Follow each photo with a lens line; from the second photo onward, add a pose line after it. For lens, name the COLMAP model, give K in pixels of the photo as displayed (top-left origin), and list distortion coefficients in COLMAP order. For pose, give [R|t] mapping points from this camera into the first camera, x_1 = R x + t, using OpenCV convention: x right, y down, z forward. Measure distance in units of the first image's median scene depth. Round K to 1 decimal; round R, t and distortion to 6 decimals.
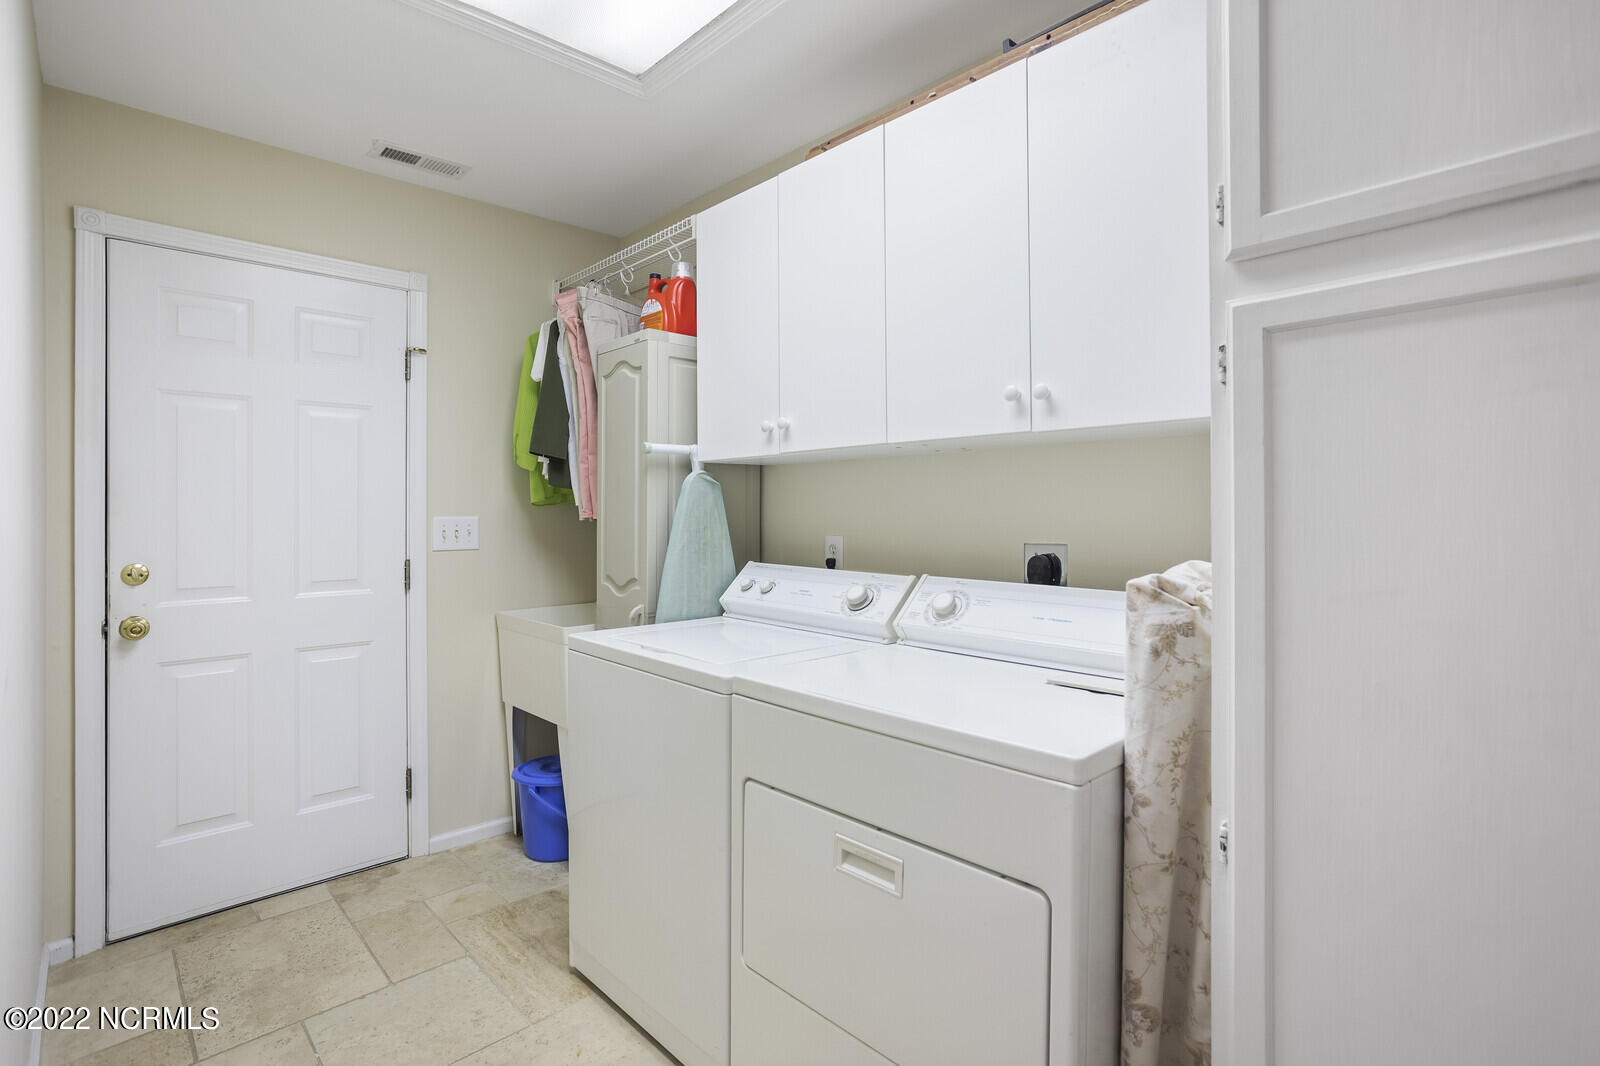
lens RADIAL K [[764.9, 0, 807.5], [0, 764.9, 515.6], [0, 0, 1]] dist [0.000342, 0.000997]
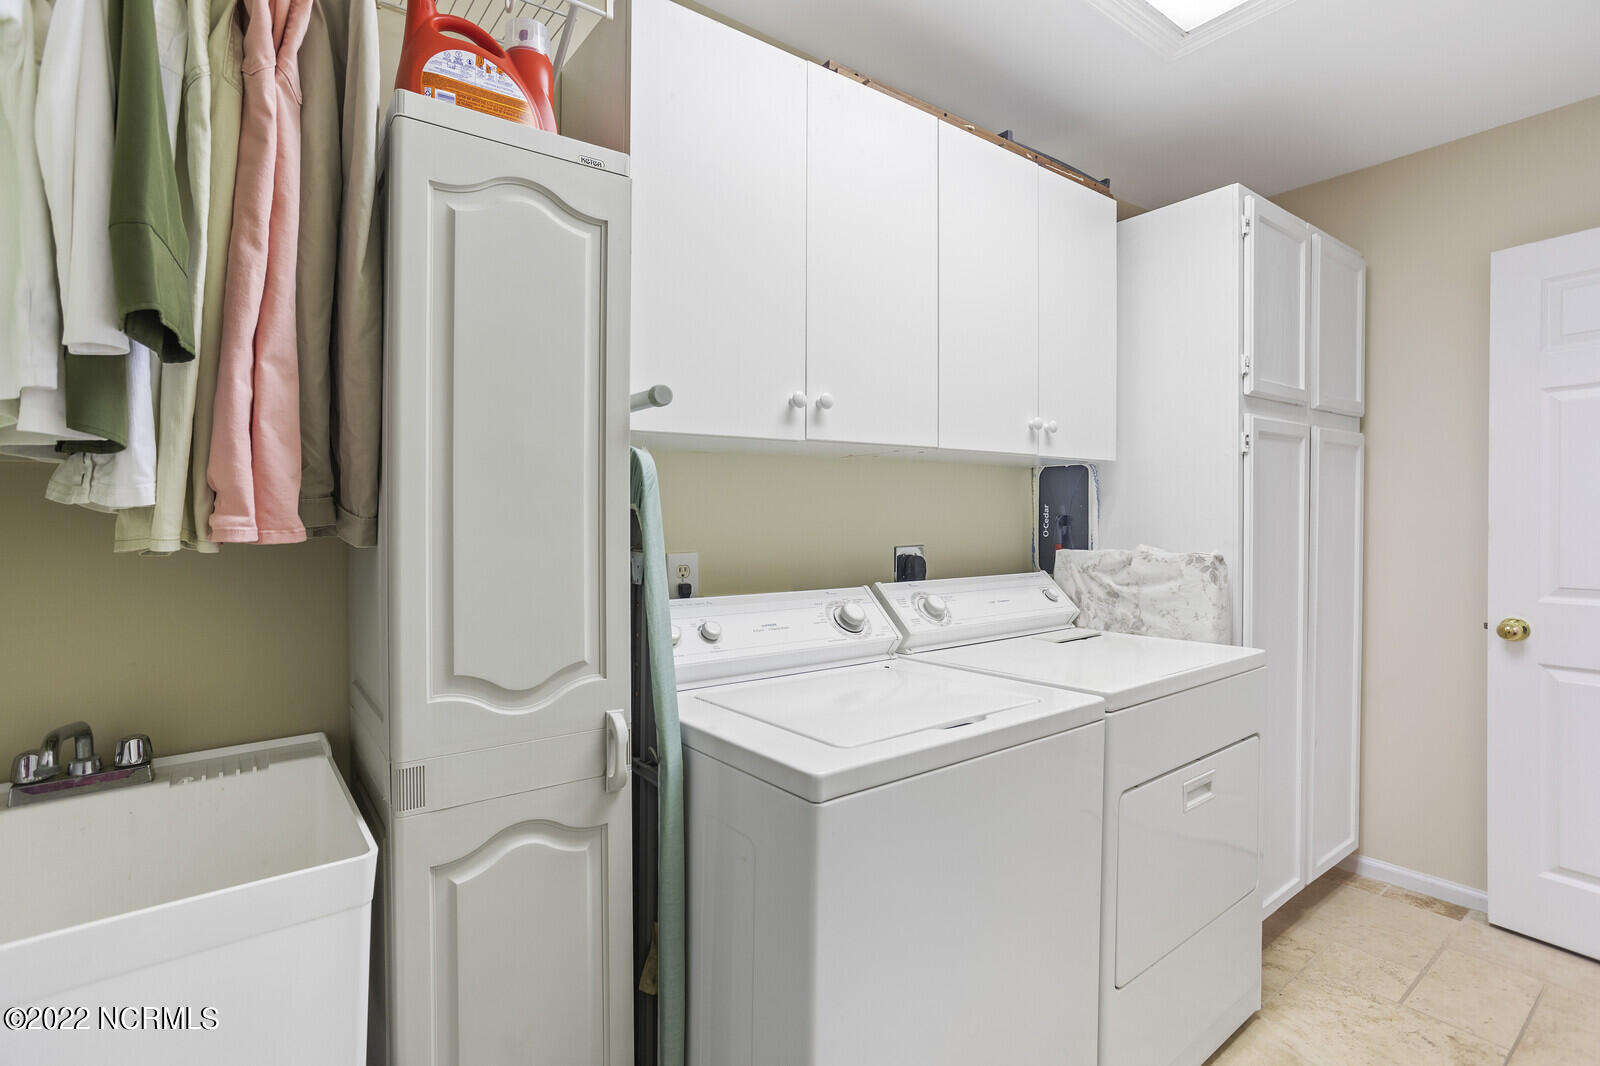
lens RADIAL K [[764.9, 0, 805.9], [0, 764.9, 530.9], [0, 0, 1]] dist [0.000342, 0.000997]
pose [[0.115414, -0.019425, 0.993127, -0.774305], [0.010181, 0.999779, 0.018372, -0.007115], [-0.993265, 0.007991, 0.115587, 0.919183]]
